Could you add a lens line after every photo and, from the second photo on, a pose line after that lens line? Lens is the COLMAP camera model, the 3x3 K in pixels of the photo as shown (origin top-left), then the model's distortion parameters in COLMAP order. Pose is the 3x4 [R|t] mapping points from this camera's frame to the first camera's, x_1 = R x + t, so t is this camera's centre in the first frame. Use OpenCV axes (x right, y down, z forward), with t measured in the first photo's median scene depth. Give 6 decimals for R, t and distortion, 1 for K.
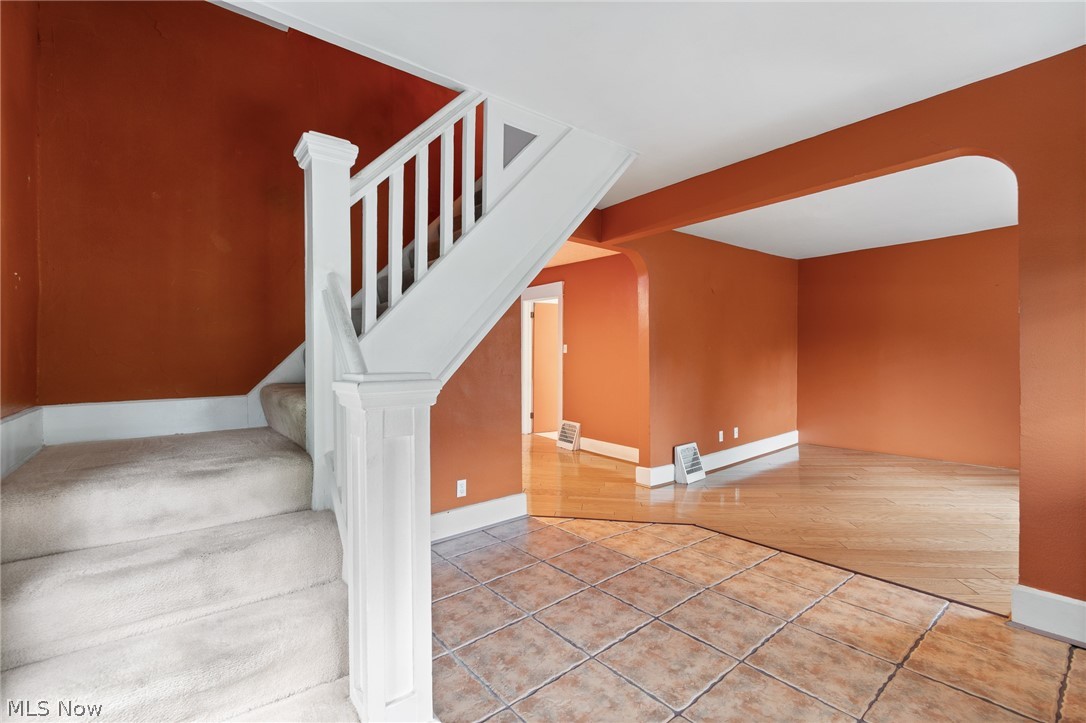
lens RADIAL K [[481.1, 0, 543.0], [0, 481.1, 361.5], [0, 0, 1]] dist [-0.000668, -0.000141]
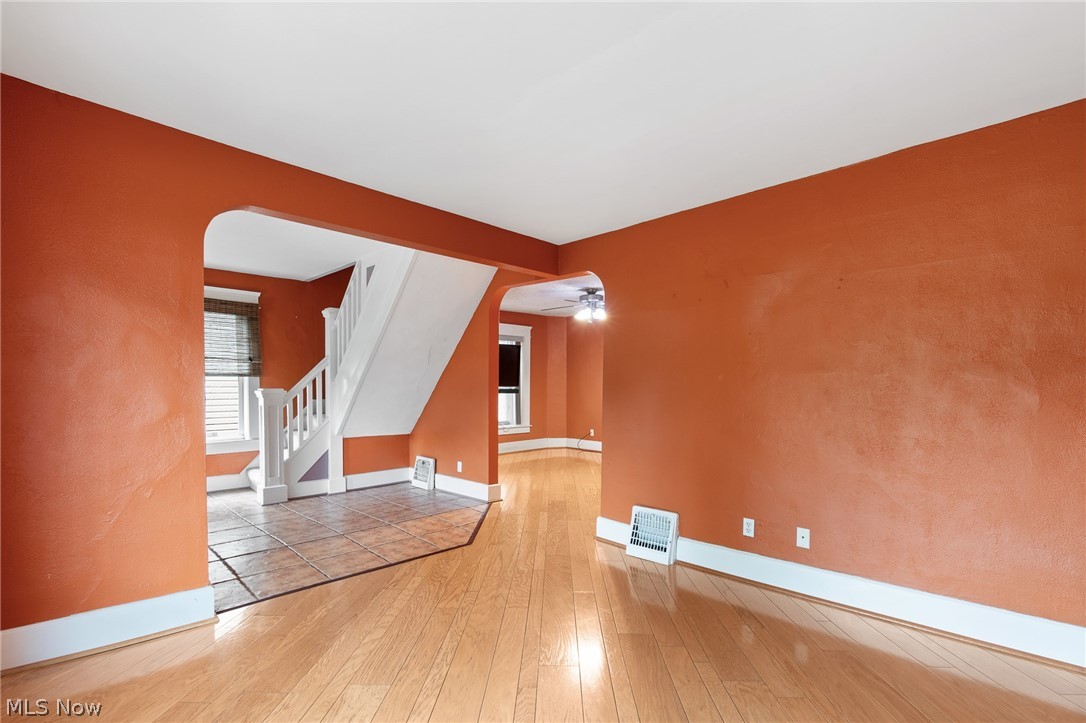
lens RADIAL K [[495.2, 0, 538.4], [0, 495.2, 398.4], [0, 0, 1]] dist [0.000907, 0.000036]
pose [[0.094444, 0.033552, -0.994965, 1.871856], [-0.012550, 0.999393, 0.032510, -0.023490], [0.995451, 0.009417, 0.094807, 1.399273]]
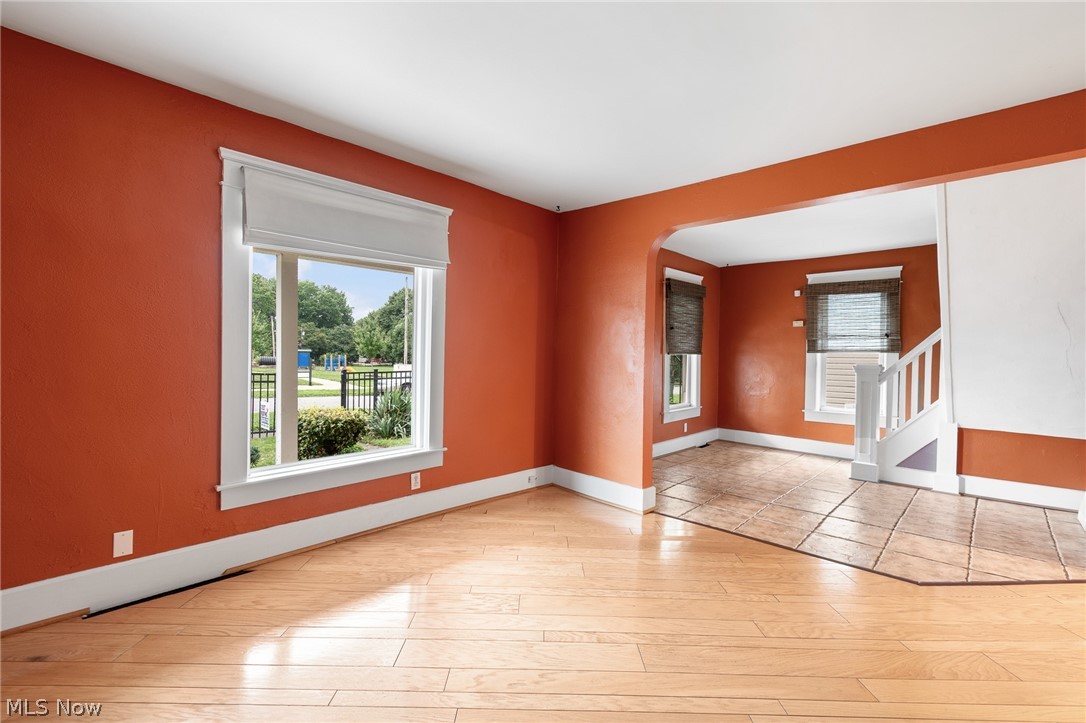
lens RADIAL K [[481.1, 0, 543.0], [0, 481.1, 361.5], [0, 0, 1]] dist [-0.000668, -0.000141]
pose [[-0.990282, -0.005562, -0.138959, 1.352361], [-0.009129, 0.999644, 0.025051, -0.033326], [0.138771, 0.026077, -0.989981, 2.224062]]
